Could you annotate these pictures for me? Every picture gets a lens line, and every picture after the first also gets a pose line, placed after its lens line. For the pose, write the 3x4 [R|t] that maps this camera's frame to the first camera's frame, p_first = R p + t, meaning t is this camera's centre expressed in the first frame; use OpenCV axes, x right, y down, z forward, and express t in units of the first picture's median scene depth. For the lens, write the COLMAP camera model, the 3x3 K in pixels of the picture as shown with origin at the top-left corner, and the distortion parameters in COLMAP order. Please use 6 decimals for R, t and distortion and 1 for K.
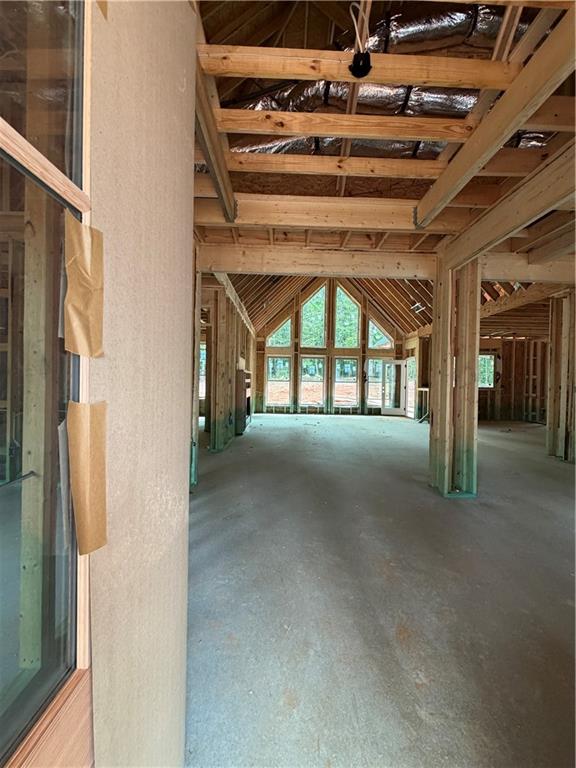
lens RADIAL K [[306.6, 0, 286.7], [0, 306.6, 382.7], [0, 0, 1]] dist [0.001386, 0.001102]
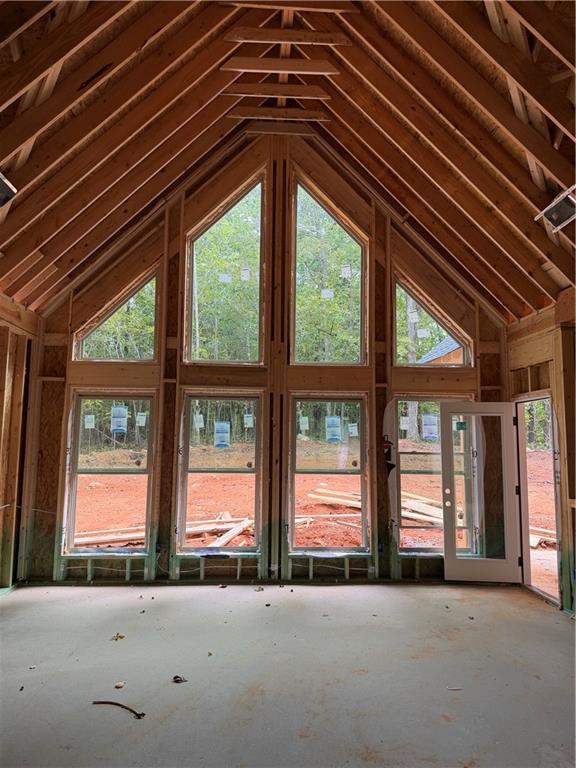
lens RADIAL K [[537.0, 0, 286.1], [0, 537.0, 382.0], [0, 0, 1]] dist [0.051700, -0.064199]
pose [[0.999341, -0.005067, 0.035956, 0.133019], [0.009289, 0.992941, -0.118247, -0.030666], [-0.035103, 0.118503, 0.992333, 0.452477]]
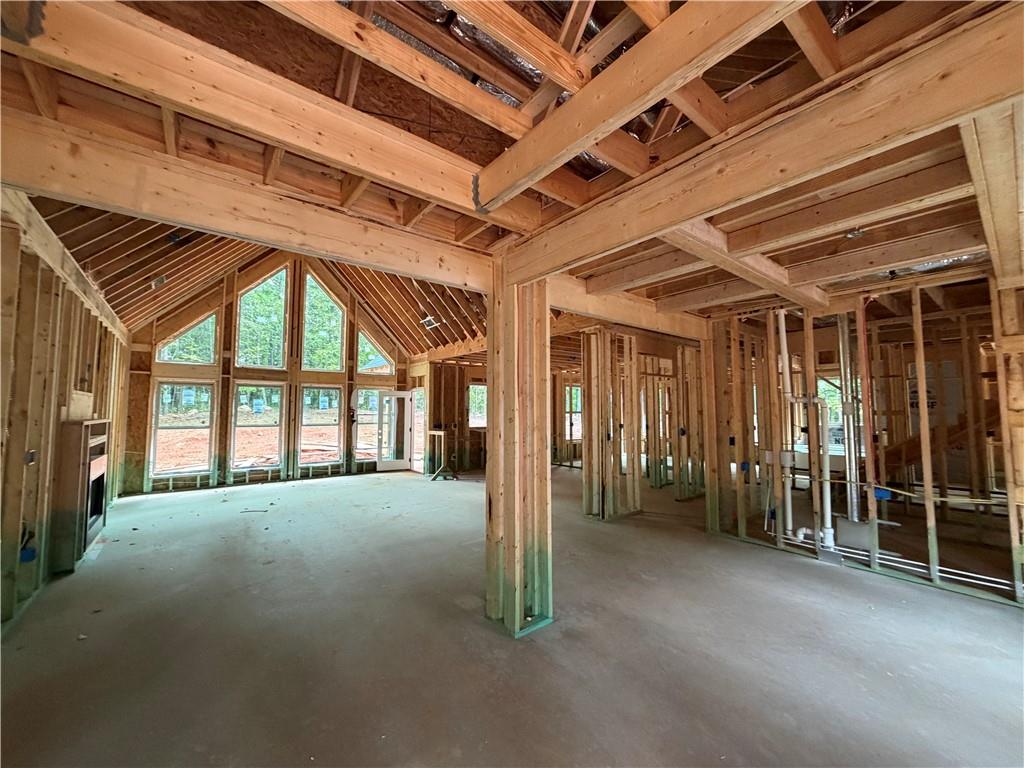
lens RADIAL K [[408.8, 0, 510.9], [0, 408.8, 384.8], [0, 0, 1]] dist [0.001386, 0.001102]
pose [[0.798542, 0.019322, 0.601629, -0.002821], [0.019140, 0.998164, -0.057461, -0.029577], [-0.601635, 0.057400, 0.796706, 0.092497]]
